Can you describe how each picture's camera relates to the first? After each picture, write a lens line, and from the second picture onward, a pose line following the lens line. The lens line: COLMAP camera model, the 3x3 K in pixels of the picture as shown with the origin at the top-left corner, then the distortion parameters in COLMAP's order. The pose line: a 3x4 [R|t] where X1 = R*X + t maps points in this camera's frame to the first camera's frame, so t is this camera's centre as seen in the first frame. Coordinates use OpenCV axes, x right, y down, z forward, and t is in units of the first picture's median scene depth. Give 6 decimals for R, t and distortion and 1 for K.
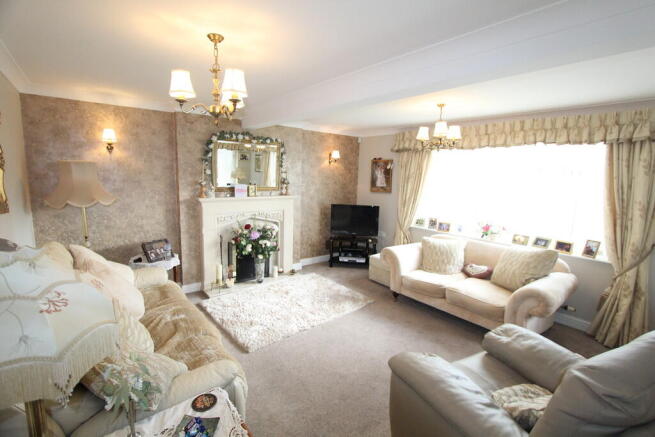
lens RADIAL K [[293.8, 0, 327.5], [0, 293.8, 218.5], [0, 0, 1]] dist [-0.000471, -0.000064]
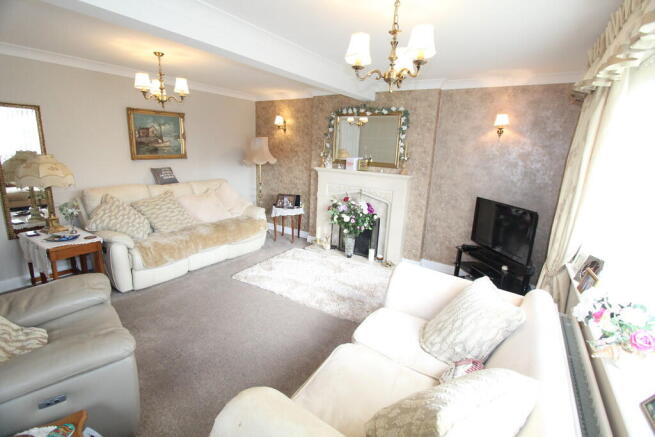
lens RADIAL K [[310.1, 0, 327.5], [0, 310.1, 218.5], [0, 0, 1]] dist [-0.000822, -0.000010]
pose [[0.308113, 0.209158, -0.928073, 0.736374], [-0.176210, 0.971200, 0.160377, -0.069935], [0.934888, 0.114122, 0.336096, 0.587035]]
